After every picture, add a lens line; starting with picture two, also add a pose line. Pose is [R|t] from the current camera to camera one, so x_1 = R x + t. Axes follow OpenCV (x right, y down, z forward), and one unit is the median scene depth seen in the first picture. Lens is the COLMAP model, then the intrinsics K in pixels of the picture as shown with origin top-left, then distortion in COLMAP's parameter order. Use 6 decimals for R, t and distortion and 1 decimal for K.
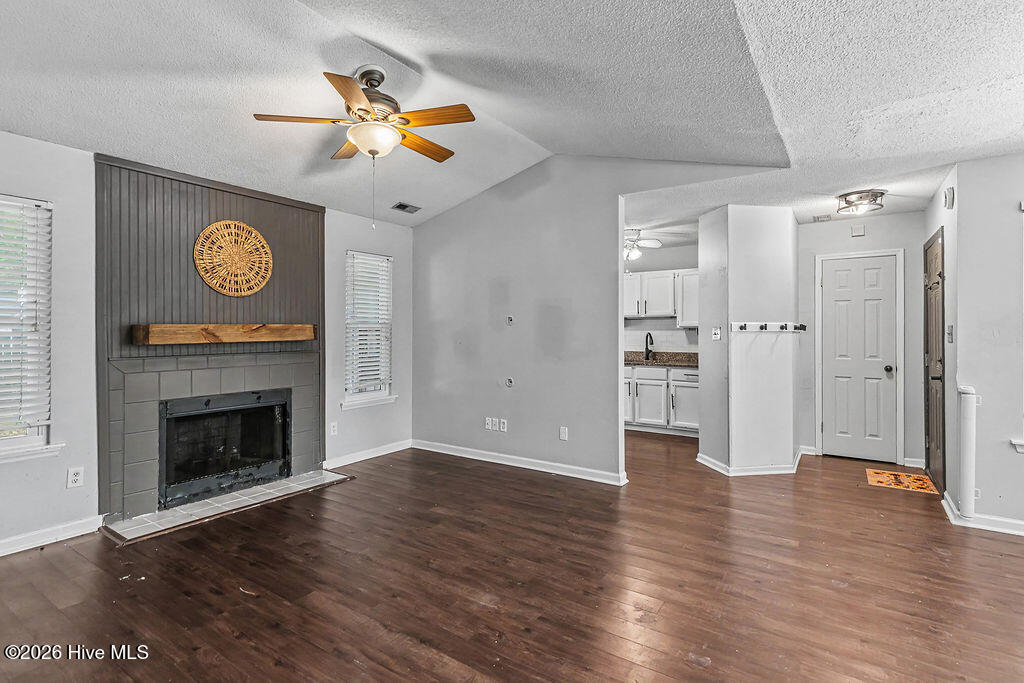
lens RADIAL K [[488.2, 0, 513.4], [0, 488.2, 327.2], [0, 0, 1]] dist [0.001266, -0.000061]
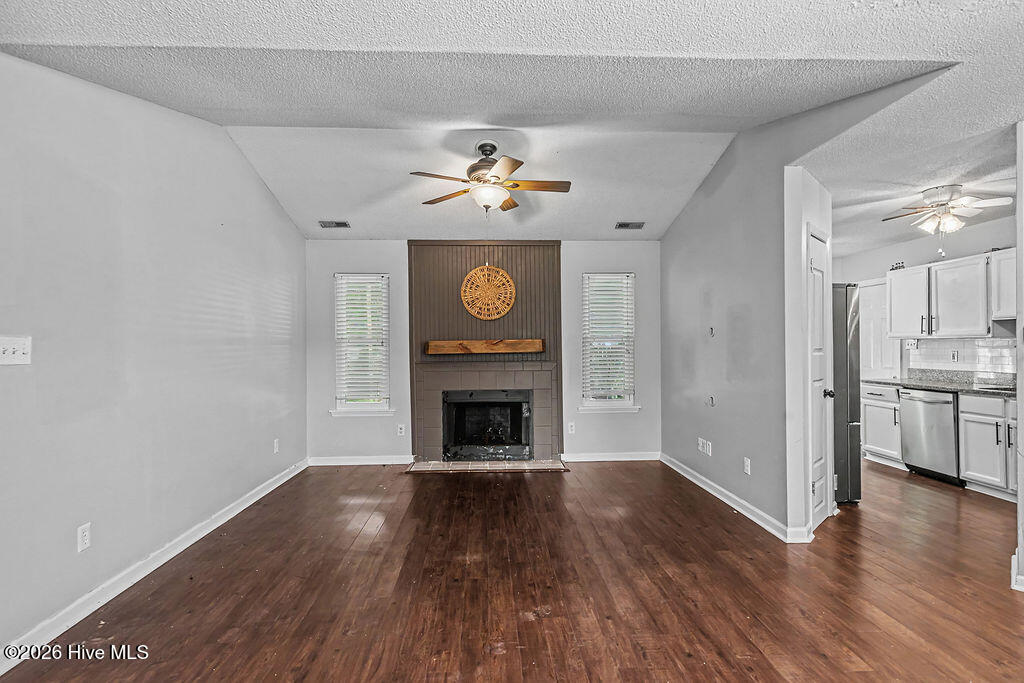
lens RADIAL K [[519.9, 0, 512.0], [0, 519.9, 341.5], [0, 0, 1]] dist [0.001827, 0.000106]
pose [[0.603575, -0.010025, -0.797243, 0.629707], [0.013099, 0.999911, -0.002656, 0.002663], [0.797199, -0.008840, 0.603652, 0.160068]]
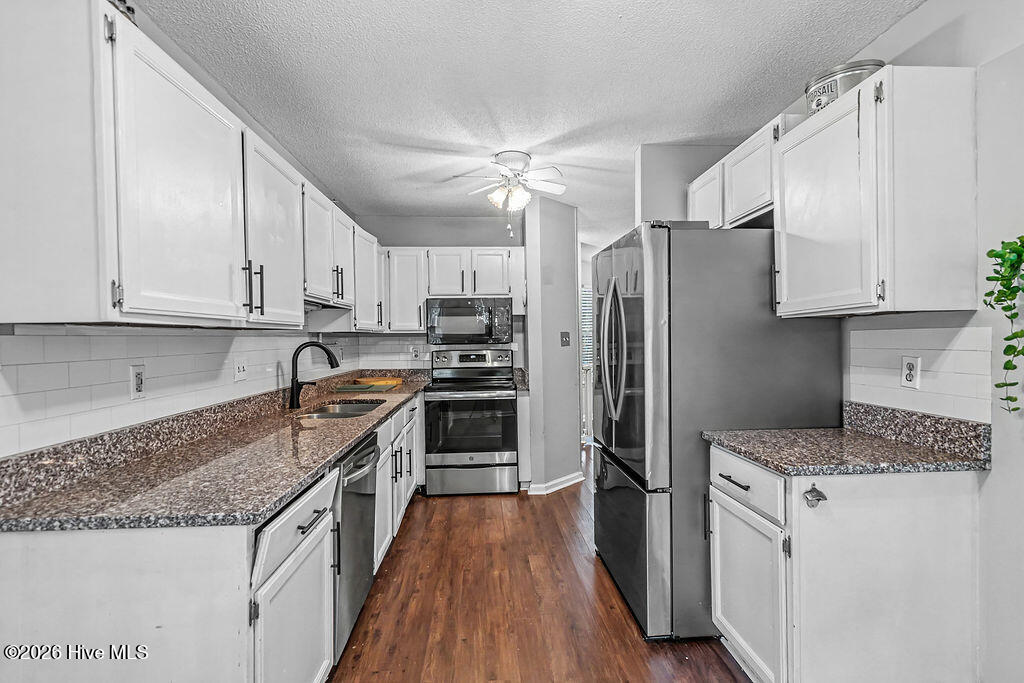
lens RADIAL K [[478.0, 0, 515.7], [0, 478.0, 343.7], [0, 0, 1]] dist [0.003673, -0.000015]
pose [[-0.620751, -0.001150, 0.784007, -0.280480], [0.005961, 0.999963, 0.006186, 0.019442], [-0.783985, 0.008513, -0.620722, 1.893492]]
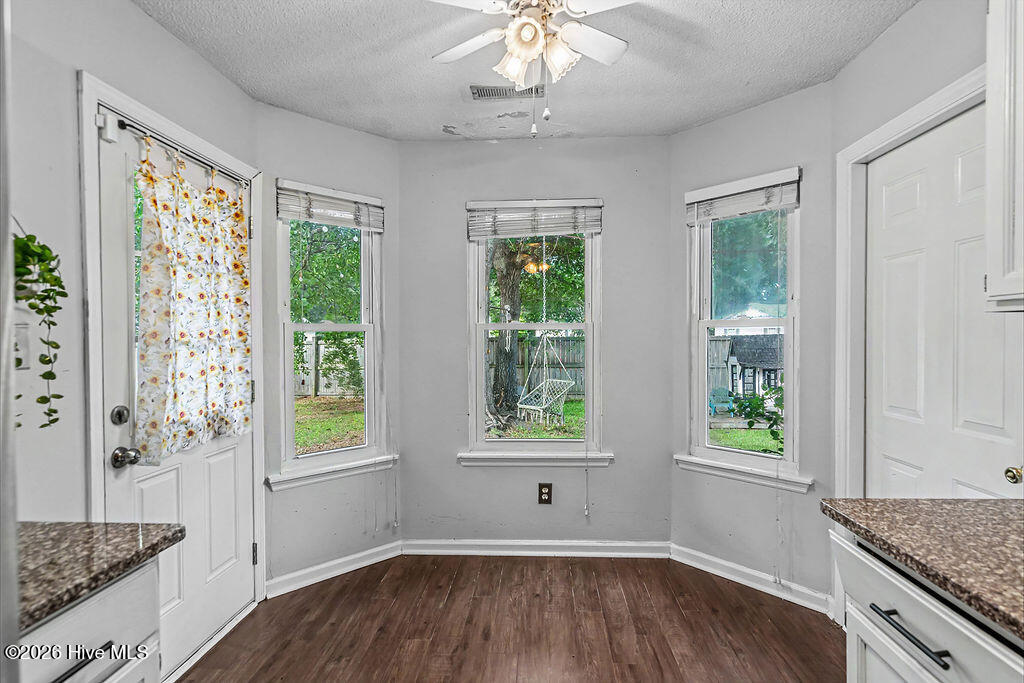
lens RADIAL K [[519.9, 0, 512.0], [0, 519.9, 341.5], [0, 0, 1]] dist [0.001827, 0.000106]
pose [[0.524795, 0.006832, -0.851201, 0.205834], [0.015248, 0.999732, 0.017426, 0.015337], [0.851092, -0.022124, 0.524550, 1.514629]]
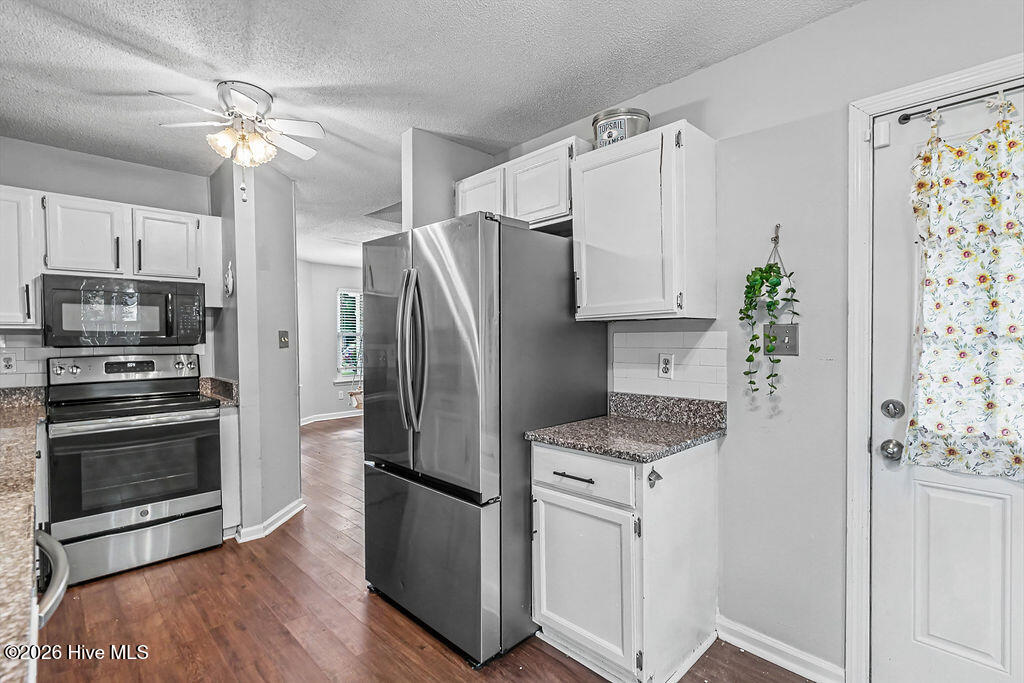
lens RADIAL K [[478.0, 0, 515.7], [0, 478.0, 343.7], [0, 0, 1]] dist [0.003673, -0.000015]
pose [[-0.982305, 0.002788, 0.187268, -0.092465], [0.004159, 0.999967, 0.006925, 0.019673], [-0.187242, 0.007581, -0.982284, 1.920011]]
